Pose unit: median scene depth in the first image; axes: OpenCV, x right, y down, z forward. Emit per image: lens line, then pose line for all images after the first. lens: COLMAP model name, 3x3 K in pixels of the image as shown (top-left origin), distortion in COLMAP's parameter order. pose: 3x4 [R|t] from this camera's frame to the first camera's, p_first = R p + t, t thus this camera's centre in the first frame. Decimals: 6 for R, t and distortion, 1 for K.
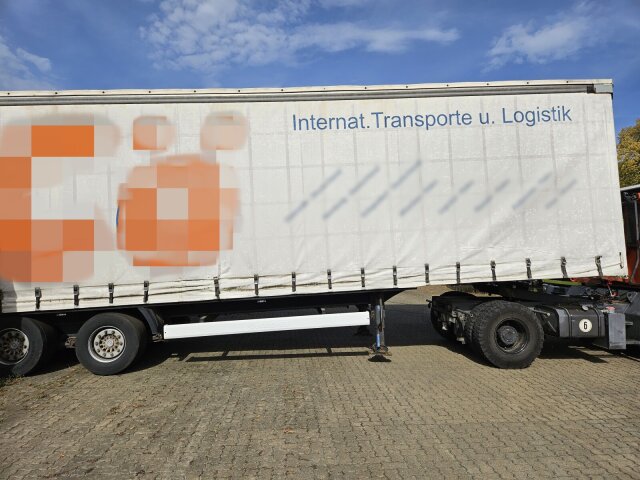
lens RADIAL K [[427.1, 0, 313.6], [0, 427.1, 240.9], [0, 0, 1]] dist [0.058952, -0.034188]
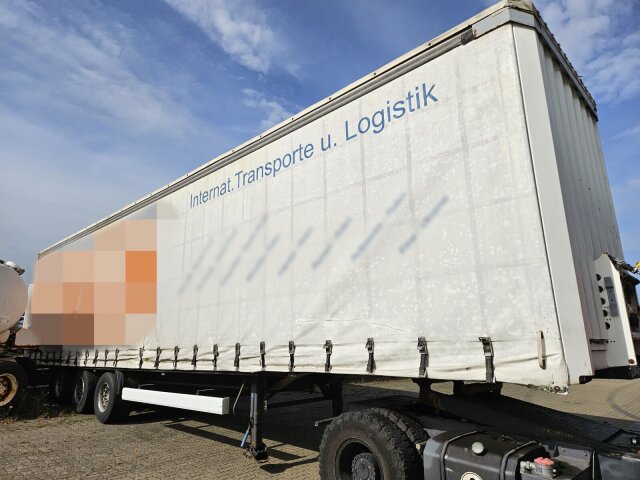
lens RADIAL K [[427.1, 0, 319.4], [0, 427.1, 233.4], [0, 0, 1]] dist [0.058952, -0.034188]
pose [[0.663730, -0.149710, -0.732836, 0.911853], [0.017497, 0.982604, -0.184888, 0.005569], [0.747767, 0.109893, 0.654803, 0.531657]]
